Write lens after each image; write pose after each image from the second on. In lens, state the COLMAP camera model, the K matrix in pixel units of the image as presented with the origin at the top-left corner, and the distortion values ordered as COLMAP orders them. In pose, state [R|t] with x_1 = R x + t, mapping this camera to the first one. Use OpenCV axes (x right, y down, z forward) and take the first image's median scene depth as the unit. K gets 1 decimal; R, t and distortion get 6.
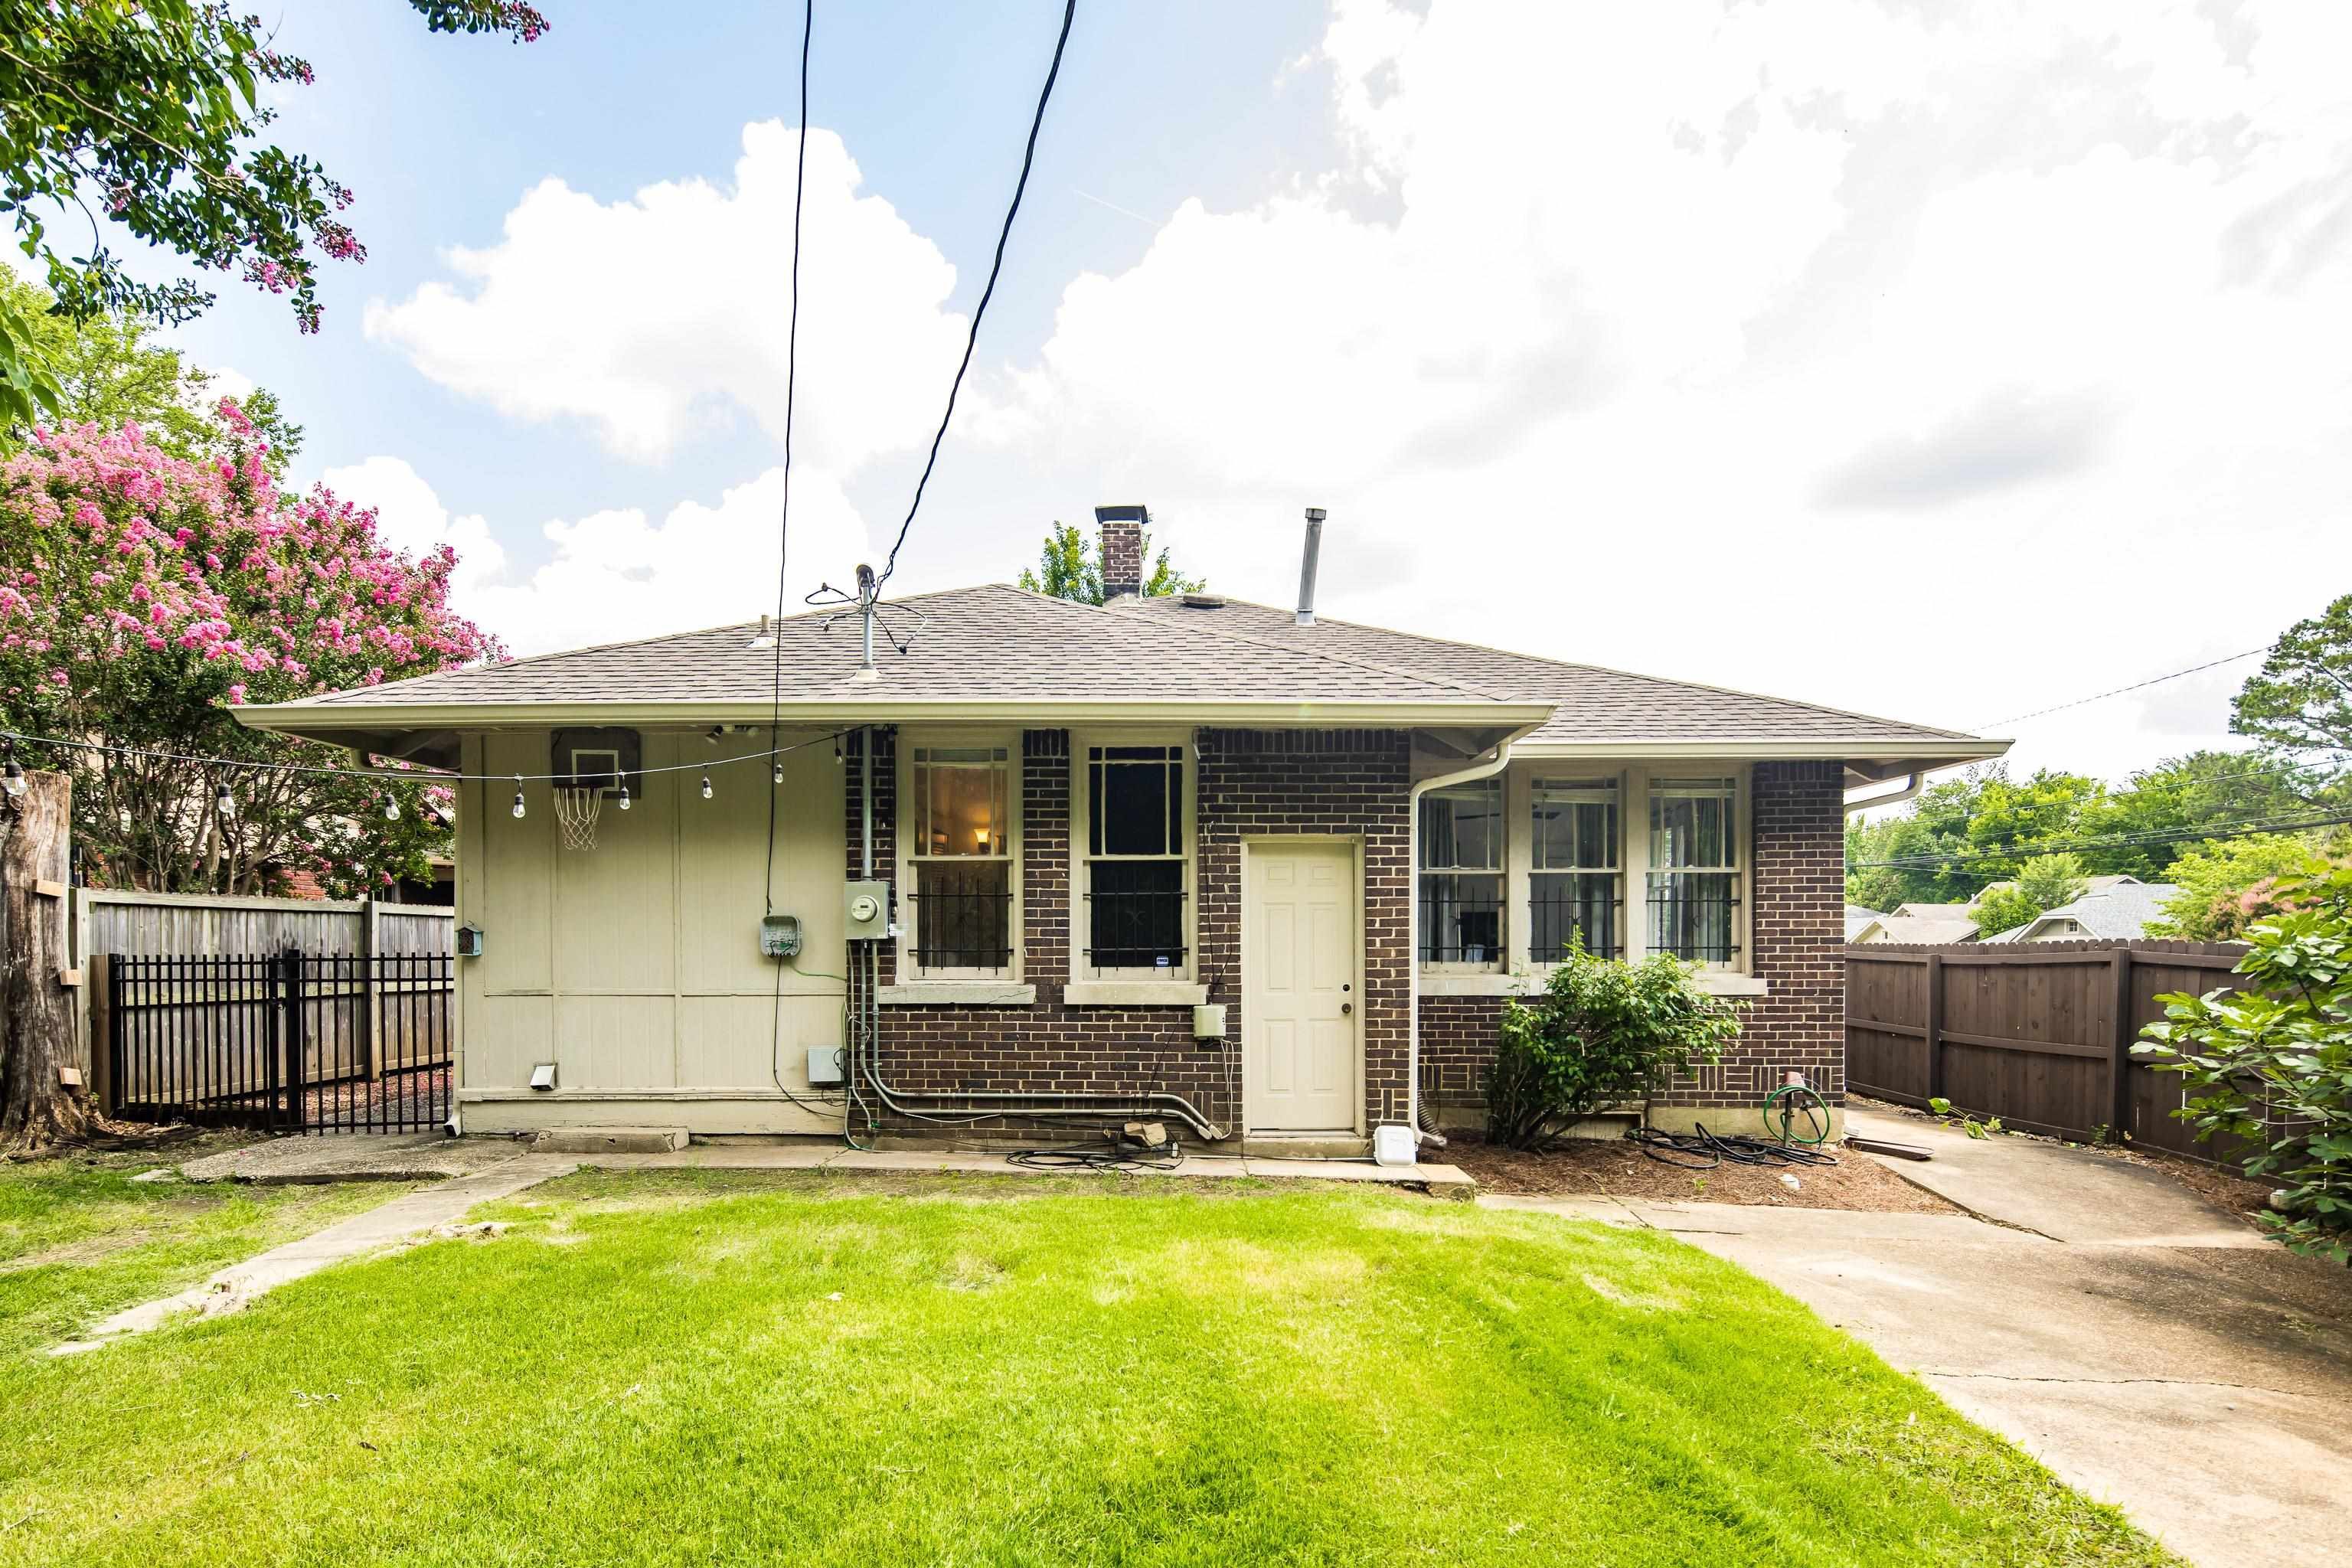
lens RADIAL K [[1113.9, 0, 1189.3], [0, 1113.9, 770.8], [0, 0, 1]] dist [0.001632, -0.002363]
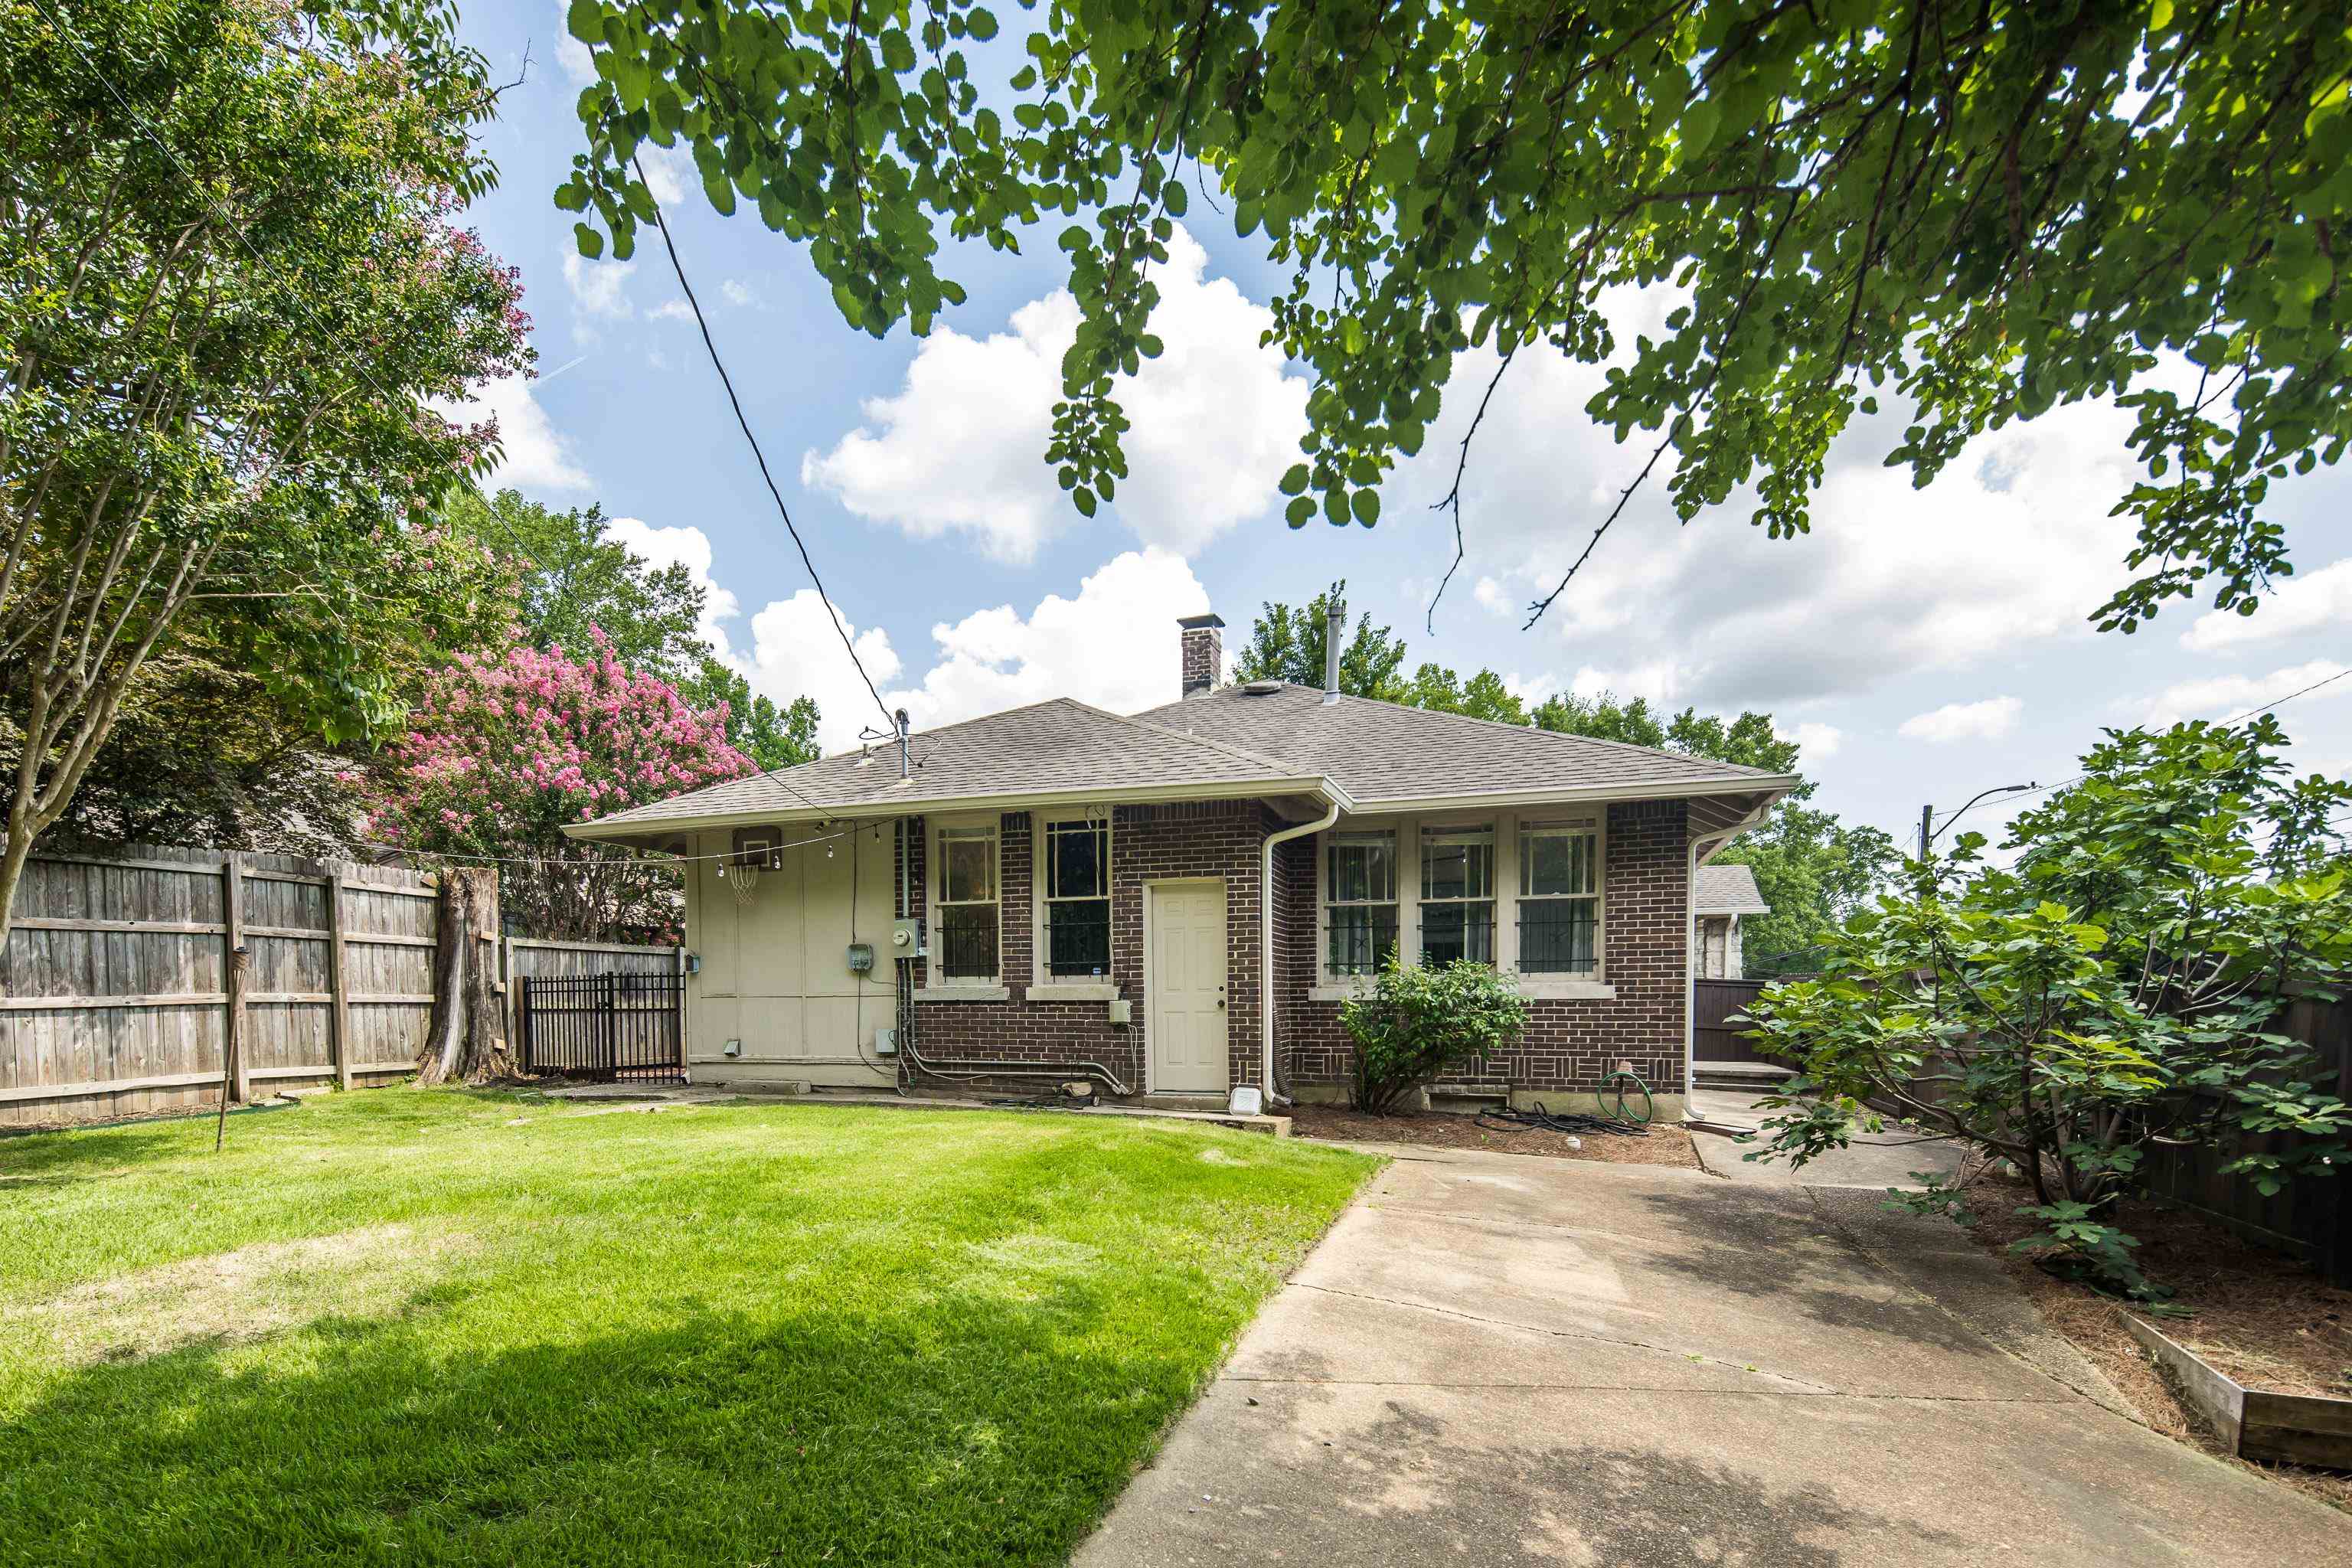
lens RADIAL K [[1113.9, 0, 1166.3], [0, 1113.9, 795.9], [0, 0, 1]] dist [0.001632, -0.002363]
pose [[0.952563, -0.058945, -0.298577, 0.504895], [0.050121, 0.998053, -0.037133, 0.005523], [0.300185, 0.020407, 0.953663, -0.336924]]
